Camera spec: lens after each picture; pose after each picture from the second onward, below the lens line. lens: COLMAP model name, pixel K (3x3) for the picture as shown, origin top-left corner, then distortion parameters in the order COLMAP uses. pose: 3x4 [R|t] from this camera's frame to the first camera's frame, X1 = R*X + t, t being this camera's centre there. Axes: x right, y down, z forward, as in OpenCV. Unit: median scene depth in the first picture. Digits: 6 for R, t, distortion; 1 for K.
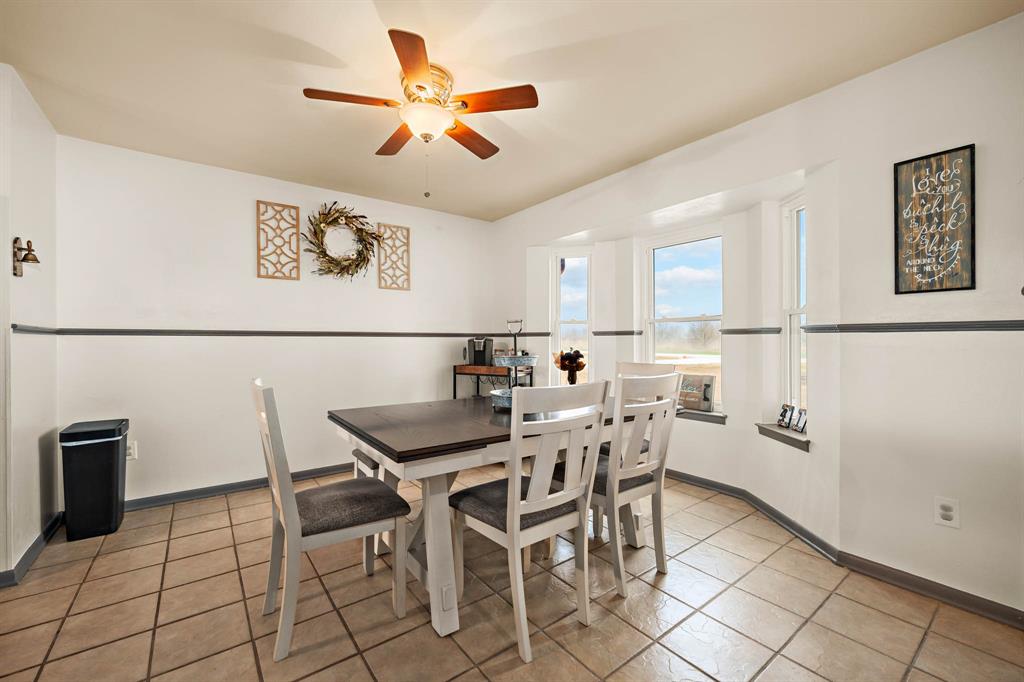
lens RADIAL K [[419.8, 0, 513.9], [0, 419.8, 333.4], [0, 0, 1]] dist [0.002097, 0.000254]
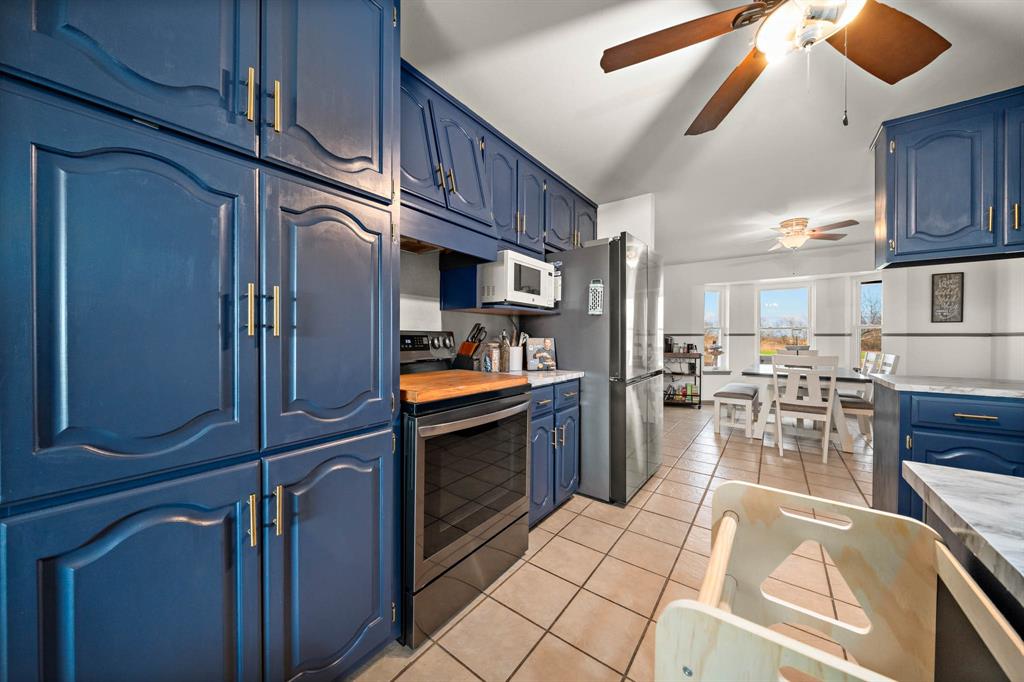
lens RADIAL K [[345.9, 0, 506.9], [0, 345.9, 339.9], [0, 0, 1]] dist [-0.001472, -0.000280]
pose [[0.966460, 0.007520, 0.256708, -1.361859], [-0.012676, 0.999750, 0.018437, 0.008086], [-0.256505, -0.021073, 0.966313, -0.267684]]
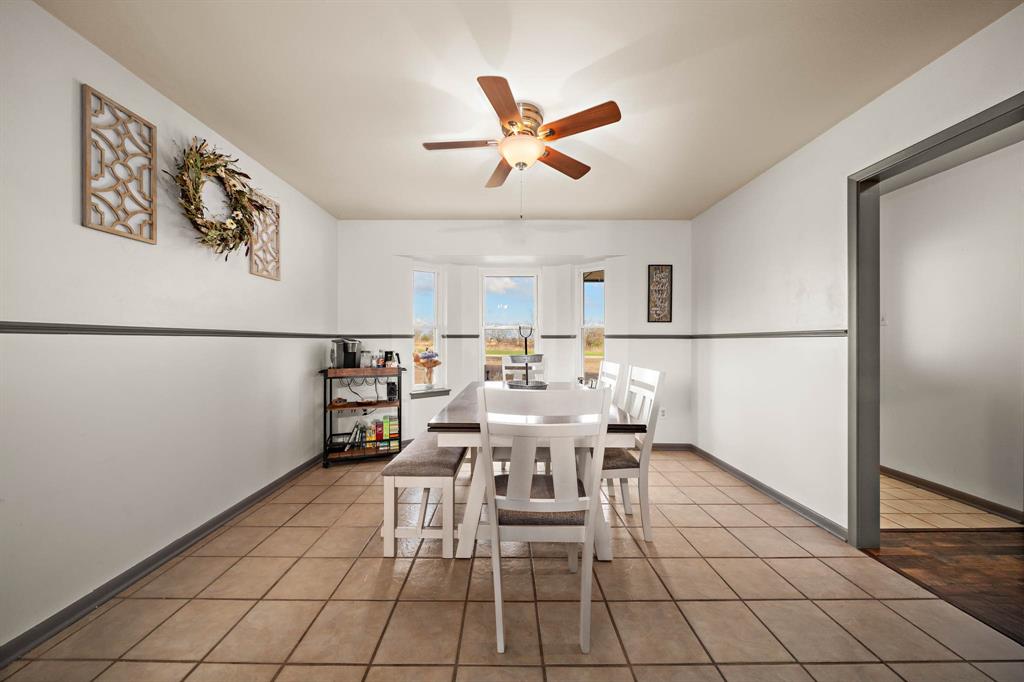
lens RADIAL K [[345.9, 0, 508.7], [0, 345.9, 346.2], [0, 0, 1]] dist [-0.001472, -0.000280]
pose [[0.605828, -0.006405, 0.795570, -0.614999], [-0.014476, 0.999713, 0.019072, 0.007852], [-0.795464, -0.023071, 0.605562, 0.269072]]
